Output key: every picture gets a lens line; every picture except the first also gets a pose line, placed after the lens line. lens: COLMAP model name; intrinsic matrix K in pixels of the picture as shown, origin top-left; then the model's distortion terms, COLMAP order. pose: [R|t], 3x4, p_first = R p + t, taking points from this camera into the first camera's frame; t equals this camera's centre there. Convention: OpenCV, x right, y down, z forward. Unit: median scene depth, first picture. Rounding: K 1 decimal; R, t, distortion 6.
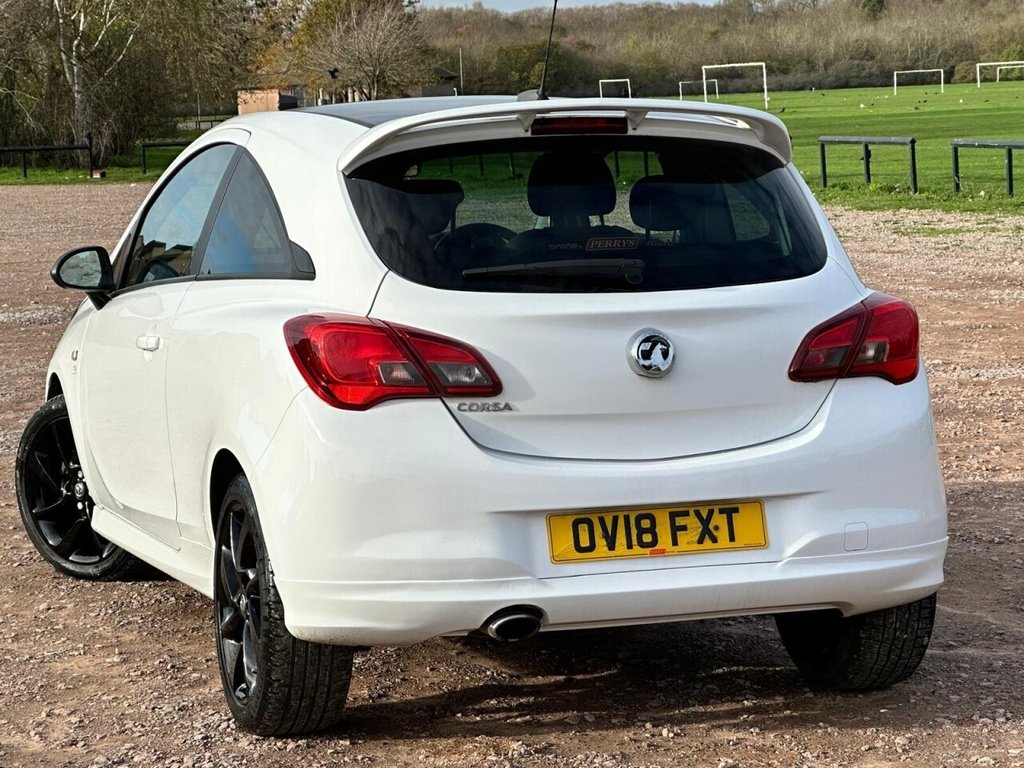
lens RADIAL K [[2737.3, 0, 509.8], [0, 2737.3, 273.4], [0, 0, 1]] dist [-0.139384, 5.346085]
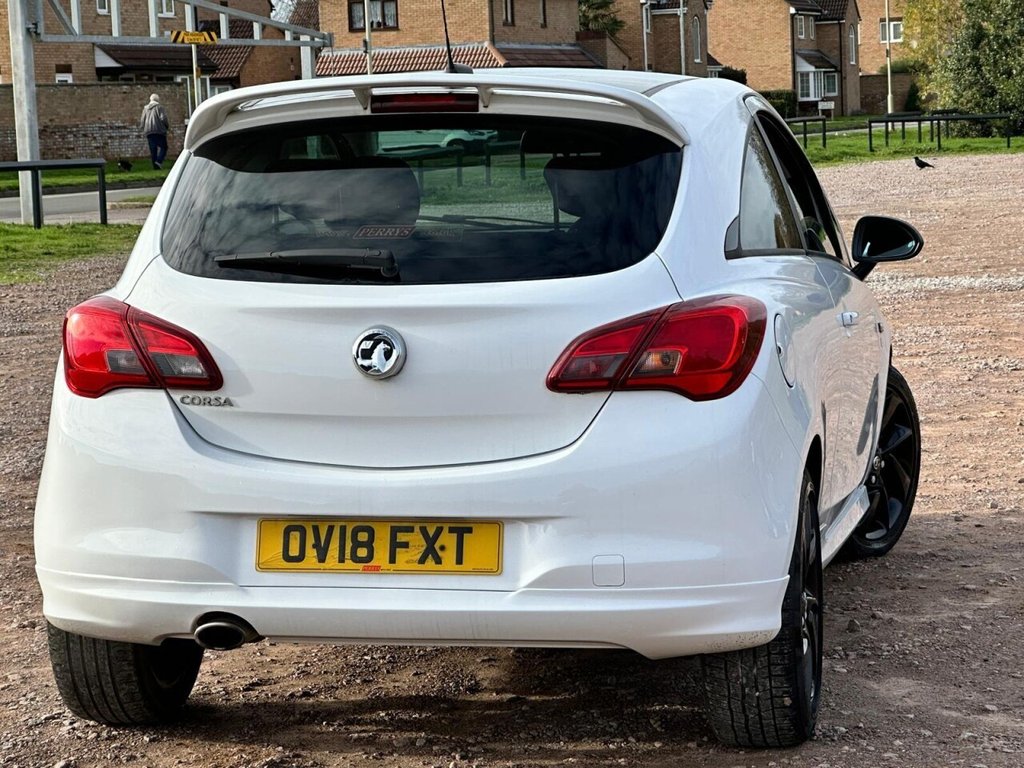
lens RADIAL K [[2821.2, 0, 512.0], [0, 2821.2, 384.0], [0, 0, 1]] dist [-0.245987, 8.644801]
pose [[0.880445, 0.053106, -0.471165, 0.539054], [-0.028738, 0.997858, 0.058769, -0.017288], [0.473276, -0.038203, 0.880085, 0.188631]]
